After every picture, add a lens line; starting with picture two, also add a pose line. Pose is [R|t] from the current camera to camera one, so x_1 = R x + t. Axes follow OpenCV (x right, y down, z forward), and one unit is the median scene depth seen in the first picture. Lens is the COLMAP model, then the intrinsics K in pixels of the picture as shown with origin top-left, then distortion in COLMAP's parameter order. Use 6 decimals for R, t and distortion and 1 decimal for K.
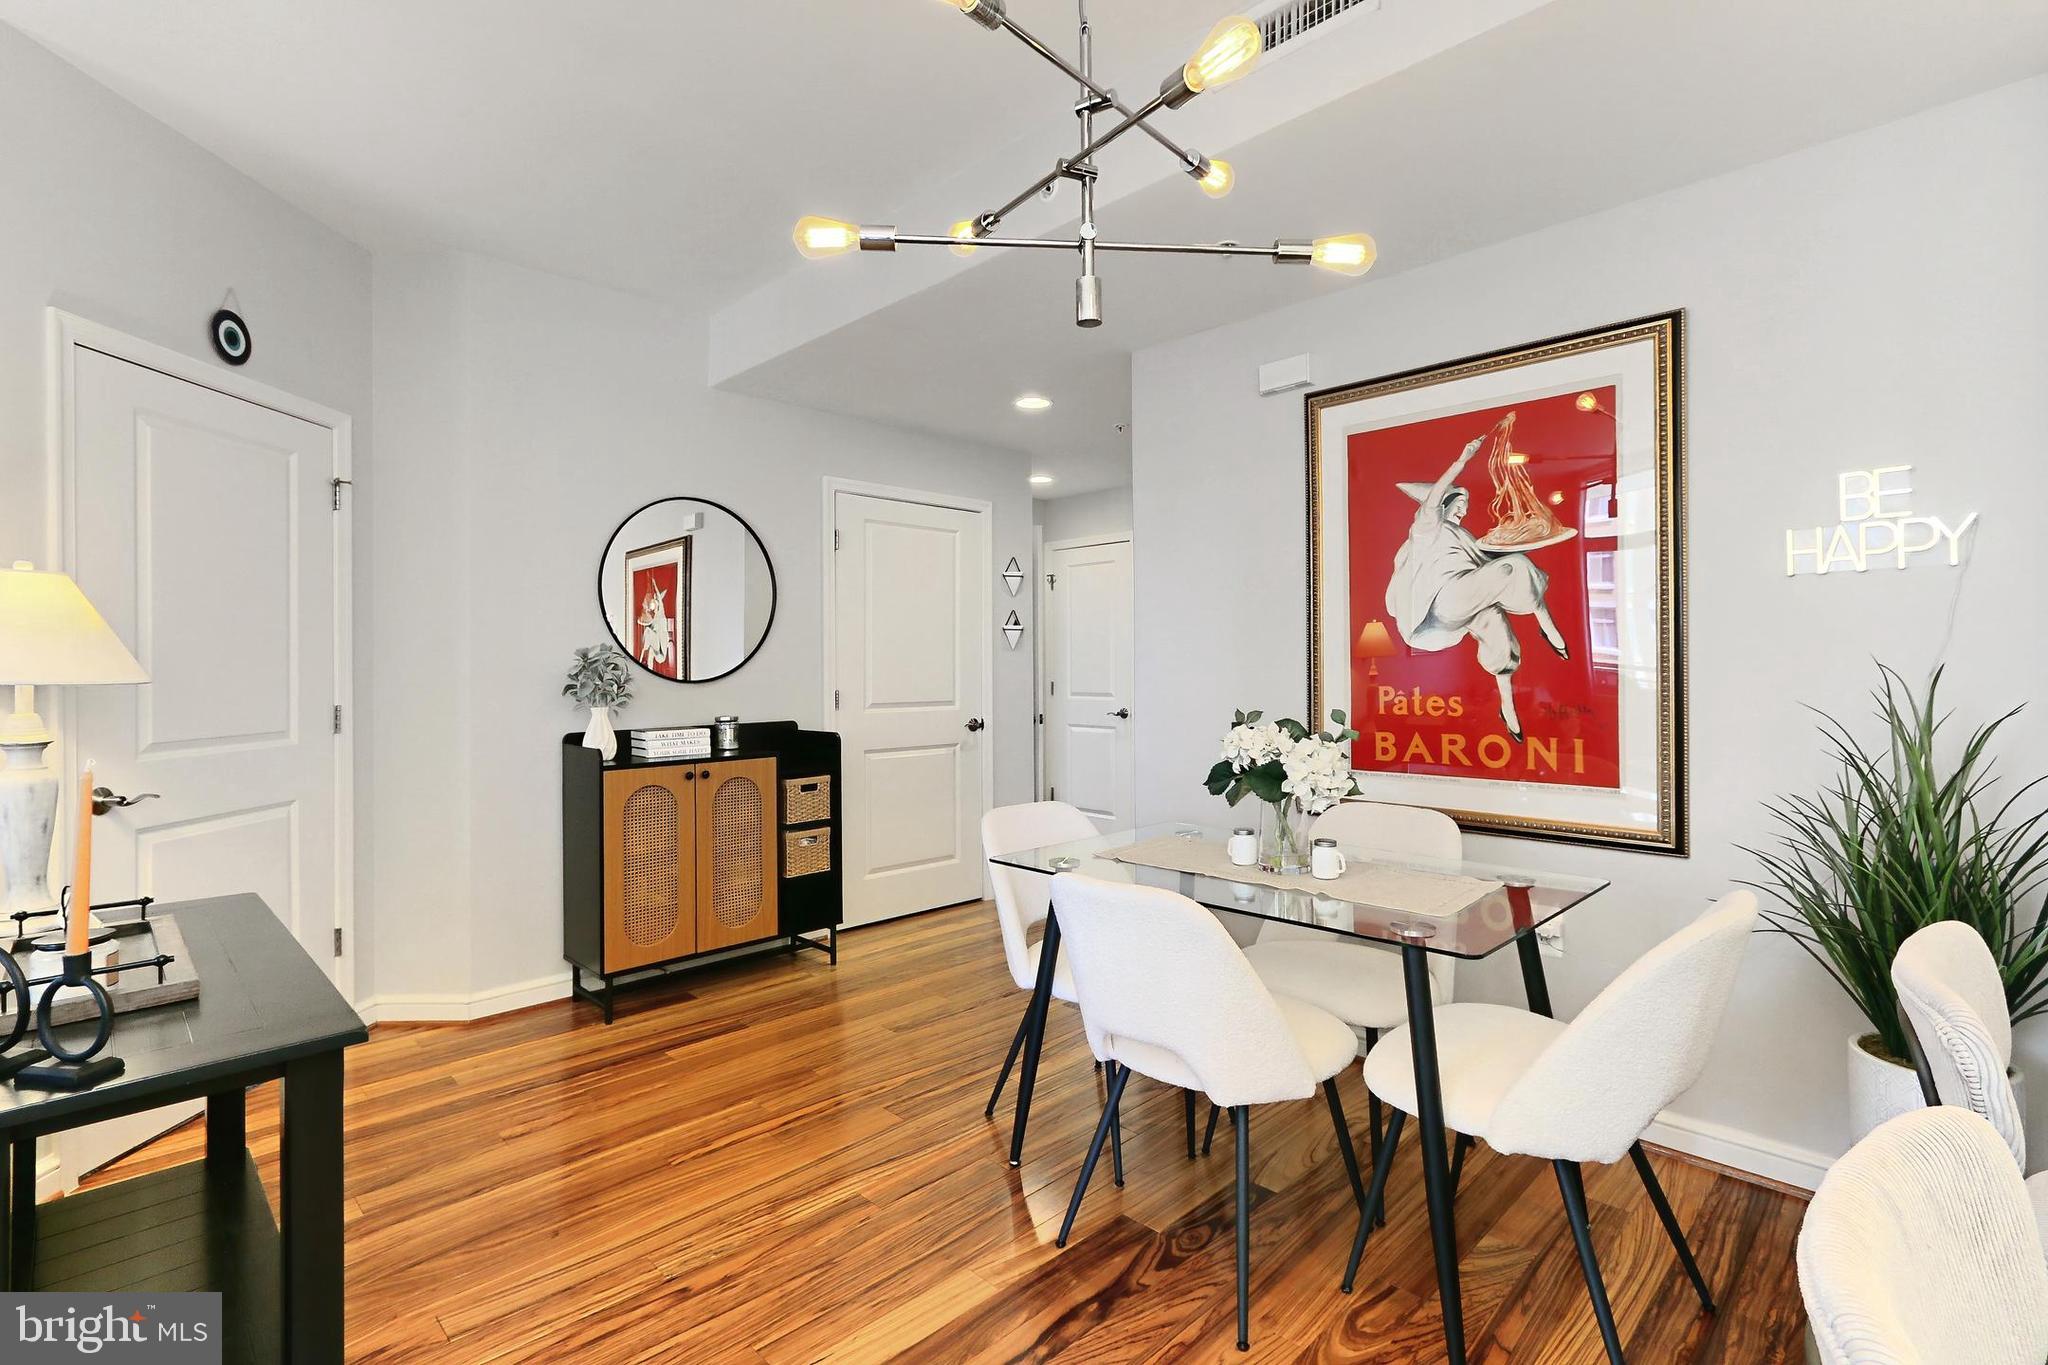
lens RADIAL K [[945.0, 0, 1018.2], [0, 945.0, 665.5], [0, 0, 1]] dist [-0.007299, 0.003454]
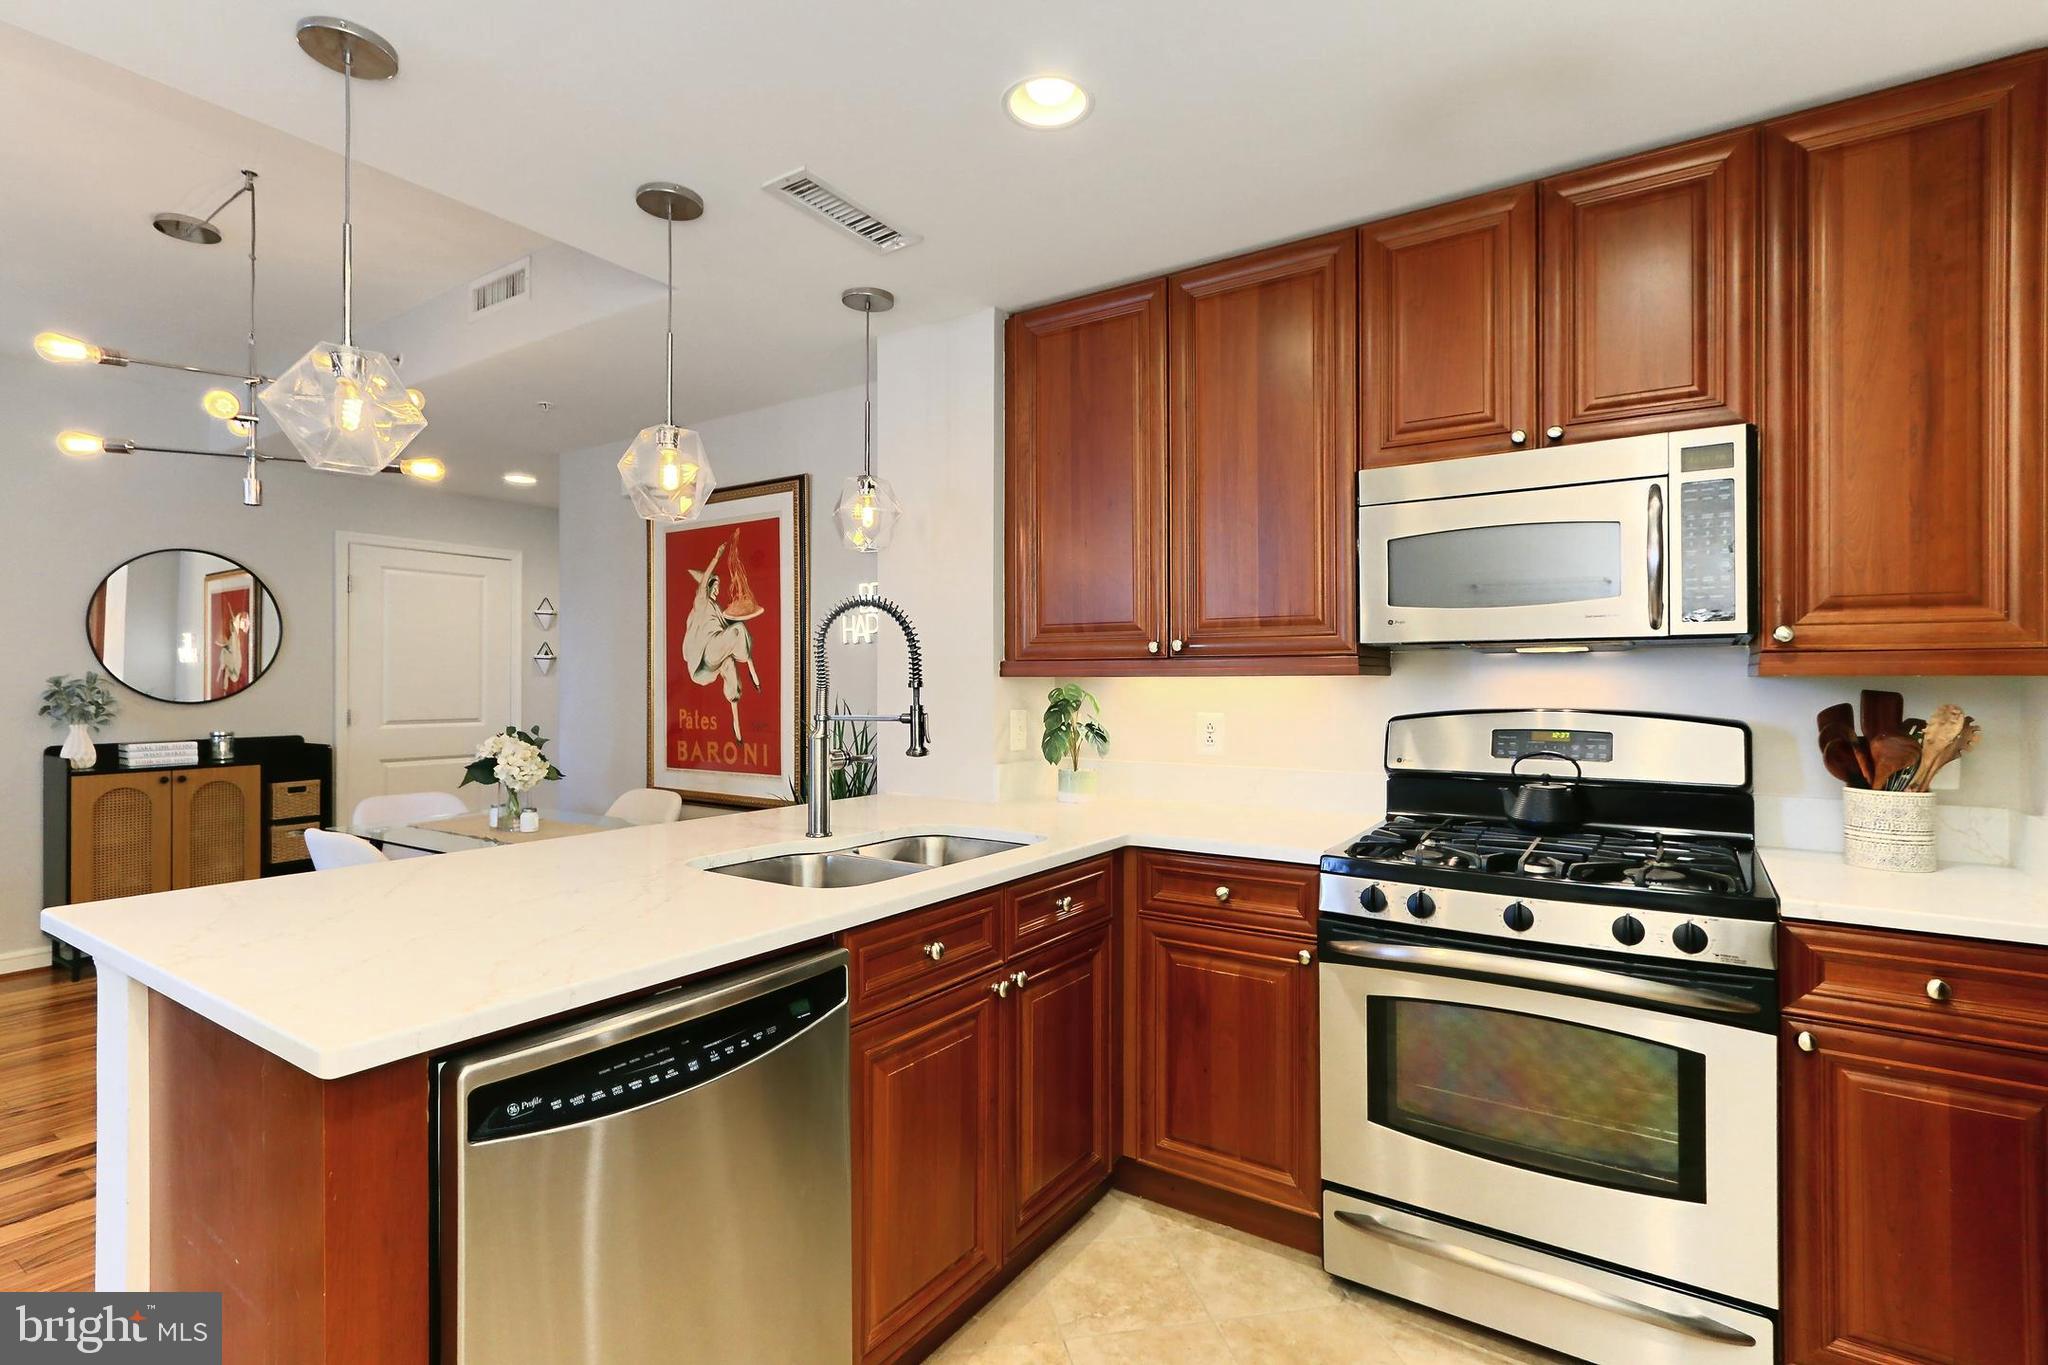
lens RADIAL K [[945.0, 0, 990.1], [0, 945.0, 680.2], [0, 0, 1]] dist [-0.007299, 0.003454]
pose [[0.979491, 0.007194, 0.201358, 0.579402], [-0.007074, 0.999974, -0.001315, -0.024602], [-0.201362, -0.000137, 0.979517, -0.531000]]
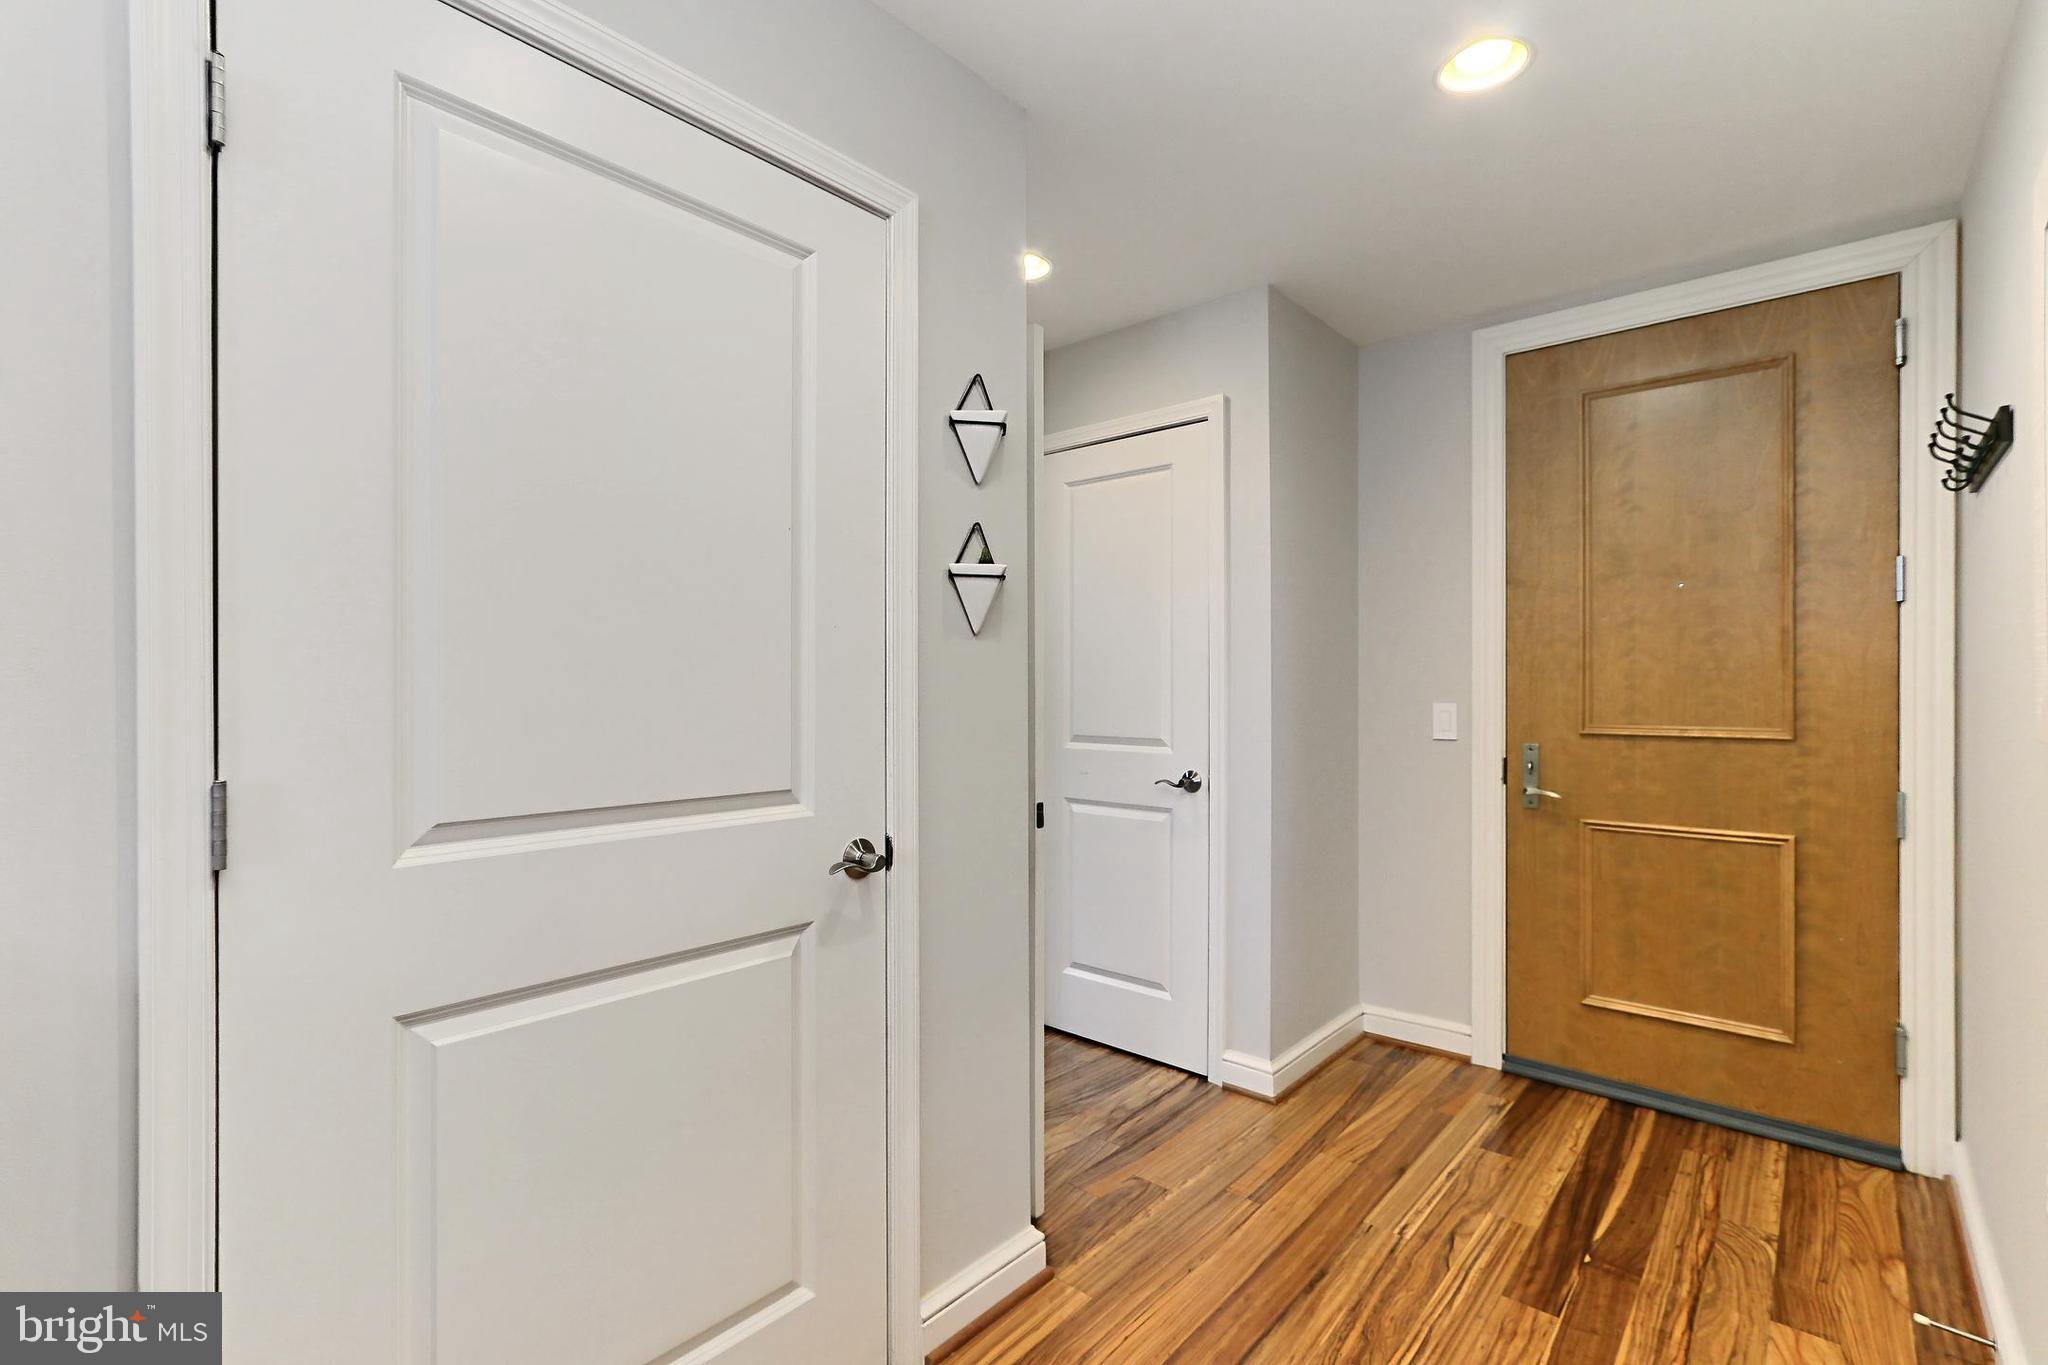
lens RADIAL K [[945.0, 0, 1003.2], [0, 945.0, 686.2], [0, 0, 1]] dist [-0.007299, 0.003454]
pose [[0.996431, 0.005058, 0.084261, -0.047639], [-0.005632, 0.999962, 0.006579, 0.001672], [-0.084225, -0.007030, 0.996422, 1.223753]]
